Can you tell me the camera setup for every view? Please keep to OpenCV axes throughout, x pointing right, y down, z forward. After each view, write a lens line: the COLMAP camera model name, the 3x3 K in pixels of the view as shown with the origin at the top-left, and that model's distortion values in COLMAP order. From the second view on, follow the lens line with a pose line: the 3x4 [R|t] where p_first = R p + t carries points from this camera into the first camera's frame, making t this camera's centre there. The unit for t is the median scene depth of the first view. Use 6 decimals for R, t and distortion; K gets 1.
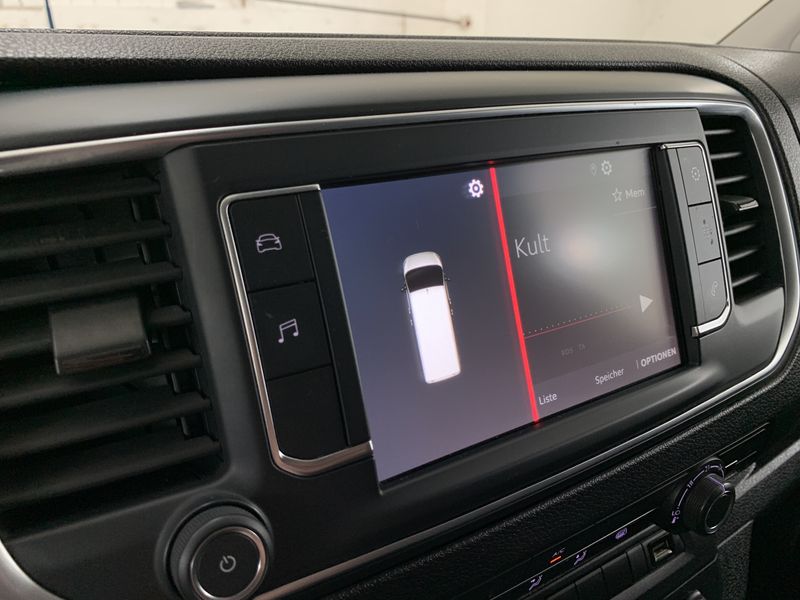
lens RADIAL K [[642.9, 0, 400.0], [0, 642.9, 300.0], [0, 0, 1]] dist [-0.002482, 0.003700]
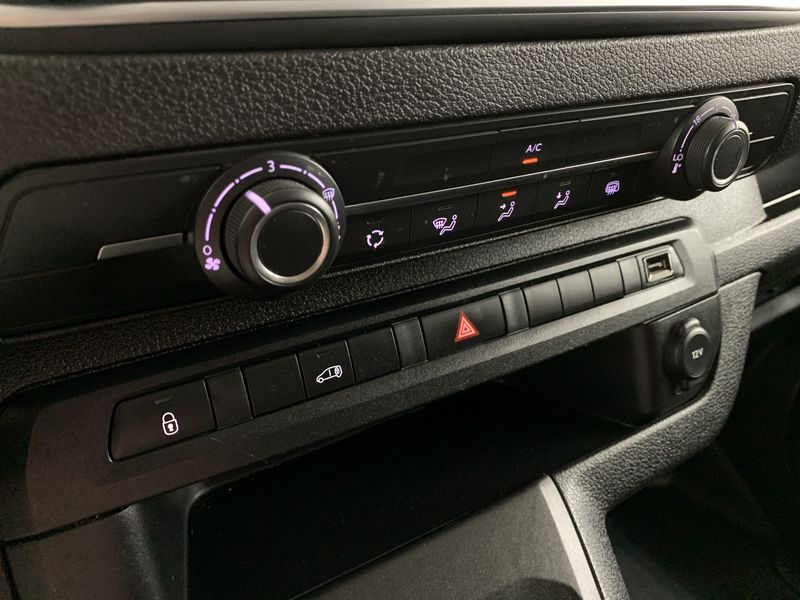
lens RADIAL K [[640.6, 0, 402.6], [0, 640.6, 299.6], [0, 0, 1]] dist [0.002274, 0.002078]
pose [[0.999832, 0.018270, -0.001542, 0.089679], [-0.018053, 0.995656, 0.091346, 0.542839], [0.003204, -0.091303, 0.995818, 0.178751]]
